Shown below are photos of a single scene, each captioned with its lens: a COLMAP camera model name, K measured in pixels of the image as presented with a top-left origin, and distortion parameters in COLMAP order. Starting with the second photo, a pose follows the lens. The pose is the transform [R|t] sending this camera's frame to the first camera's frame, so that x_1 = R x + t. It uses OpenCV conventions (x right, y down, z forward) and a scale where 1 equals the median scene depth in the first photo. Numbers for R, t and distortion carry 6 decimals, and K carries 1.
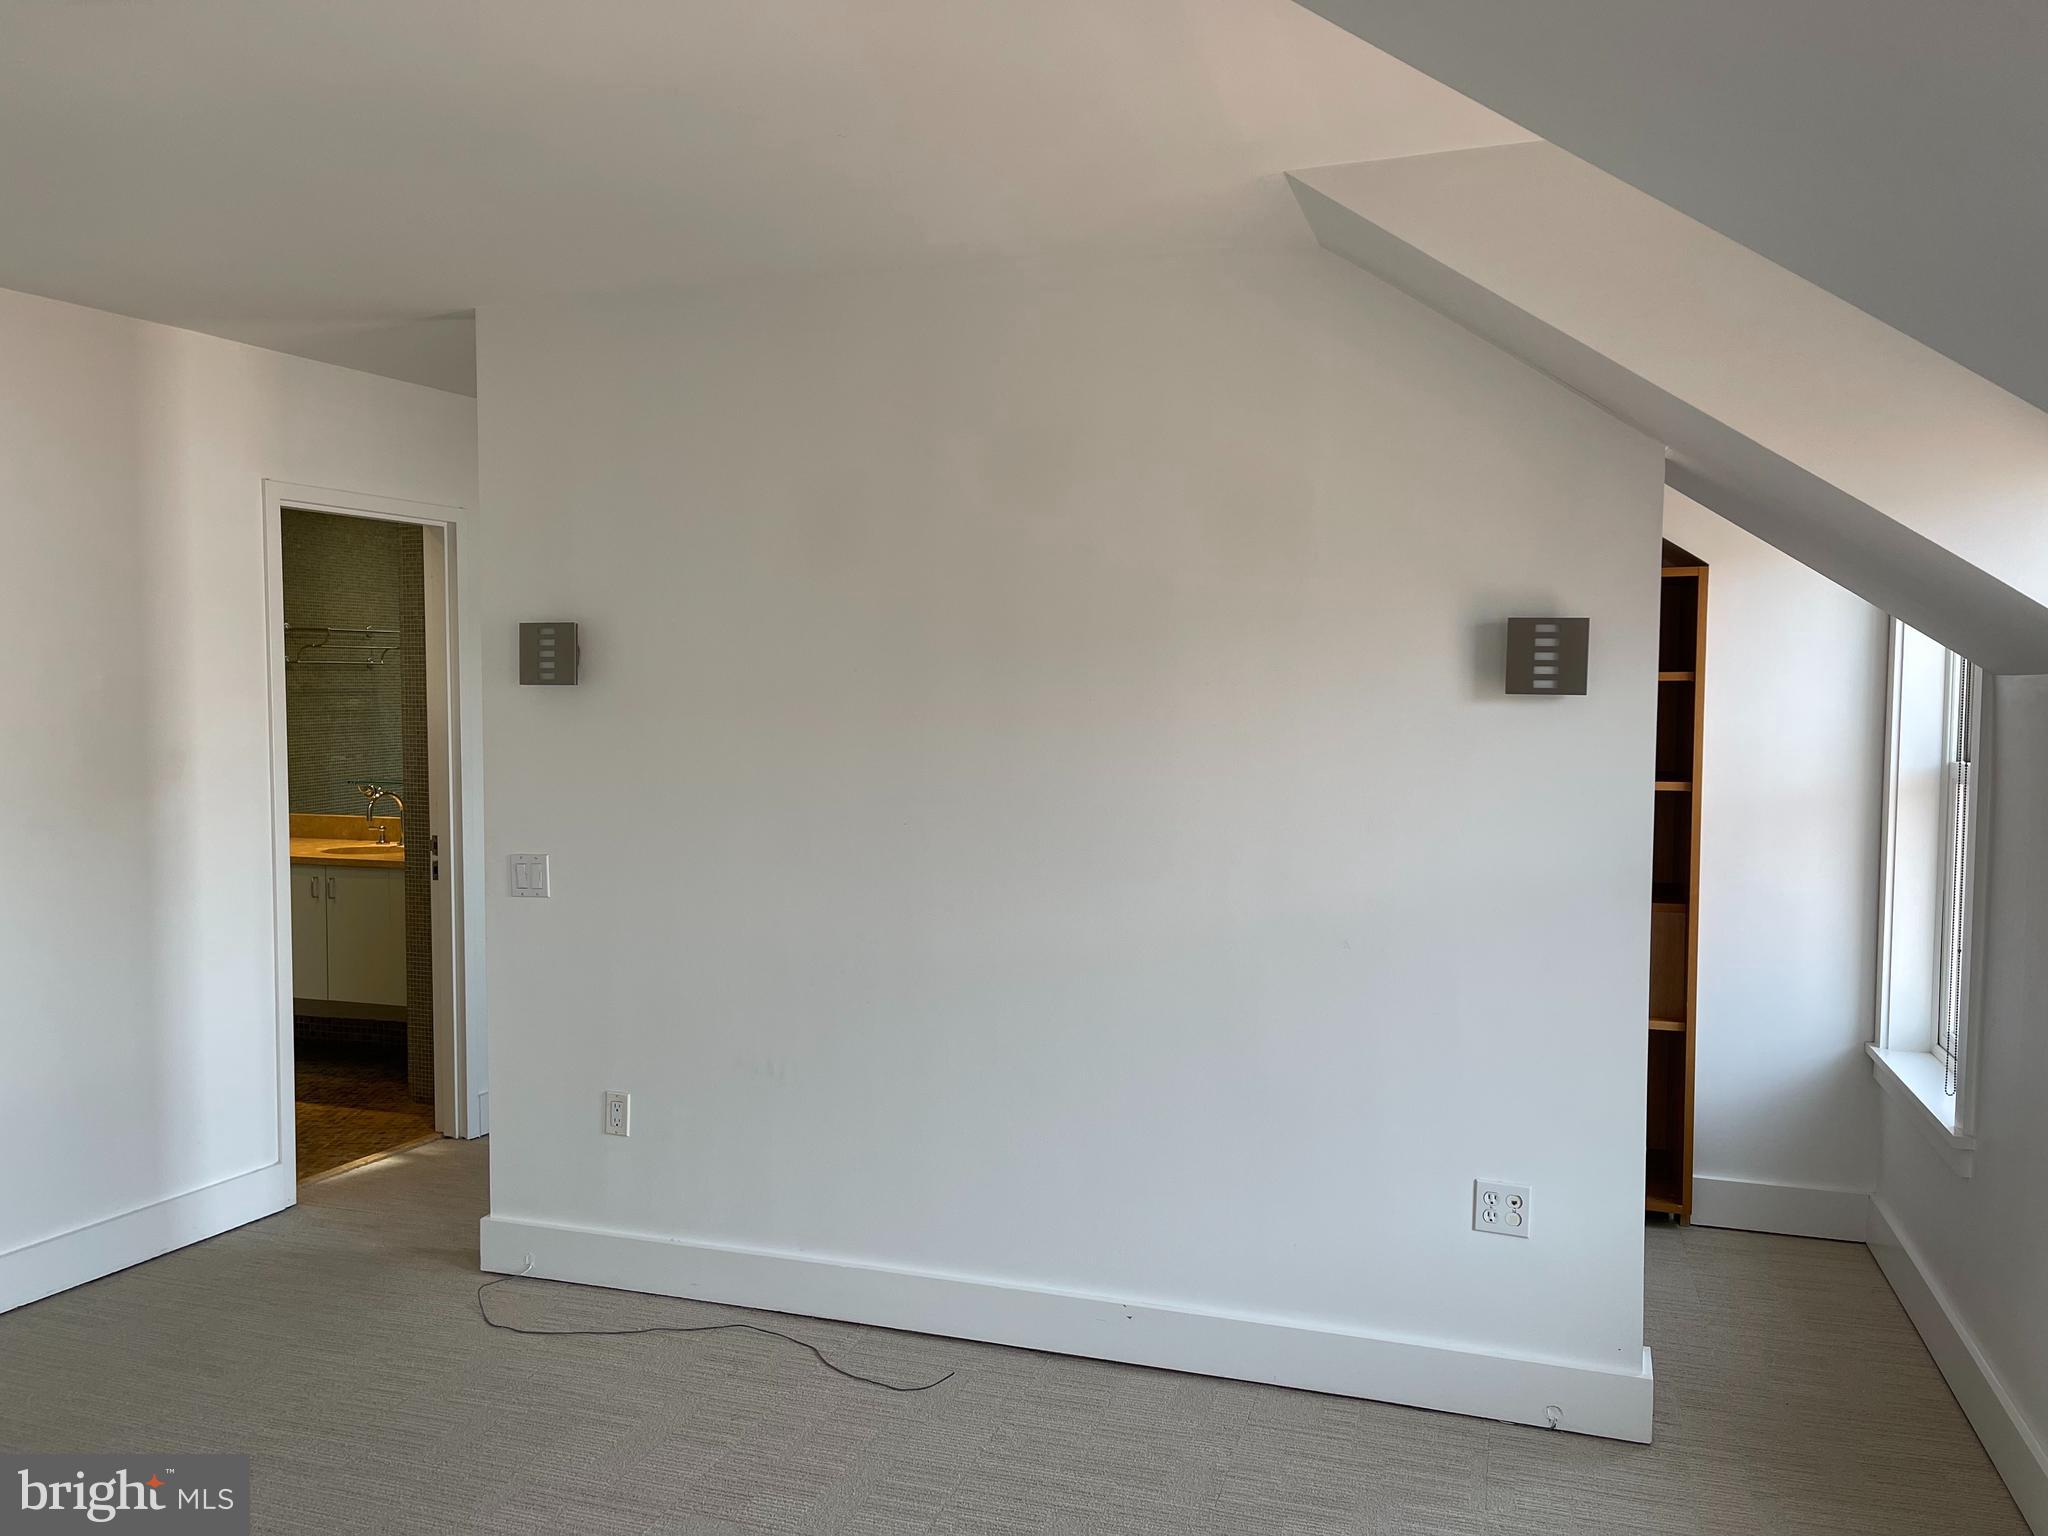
lens RADIAL K [[1502.0, 0, 1025.2], [0, 1502.0, 788.8], [0, 0, 1]] dist [0.030539, 0.002802]
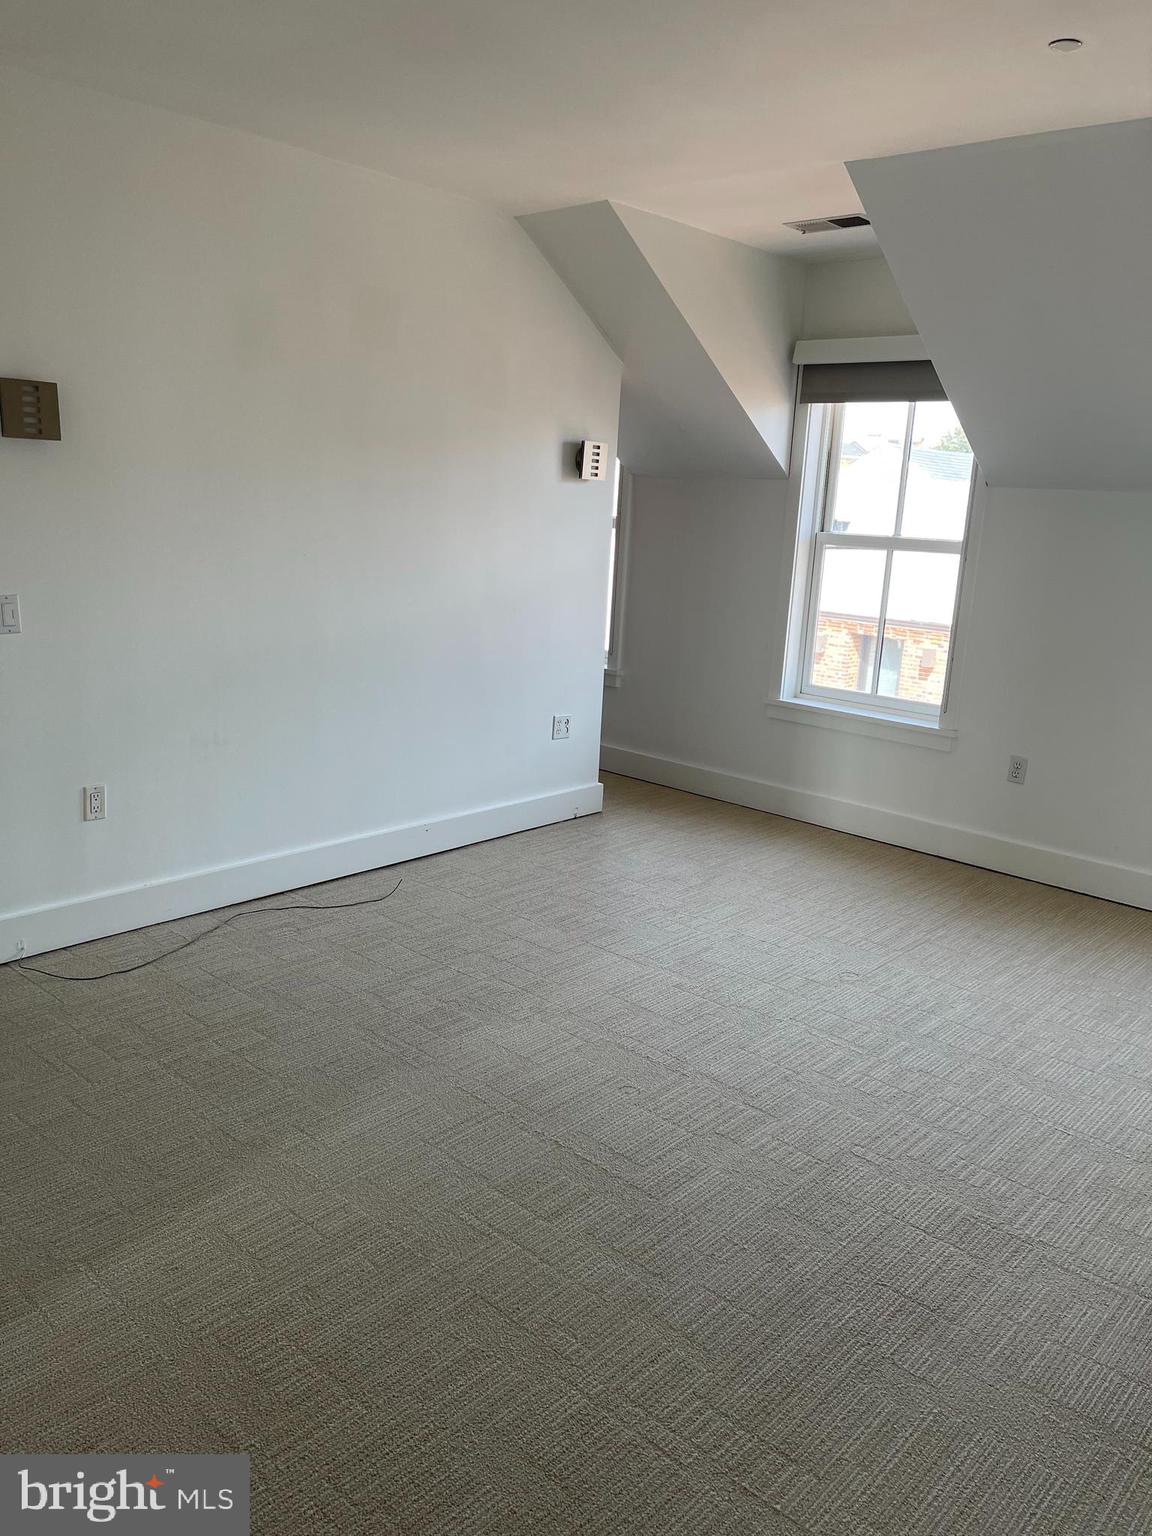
lens RADIAL K [[1198.5, 0, 573.6], [0, 1198.5, 773.1], [0, 0, 1]] dist [0.066118, -0.064555]
pose [[0.391891, -0.199761, 0.898063, -1.012967], [-0.004153, 0.975749, 0.218853, -0.026181], [-0.920002, -0.089495, 0.381557, 0.268774]]
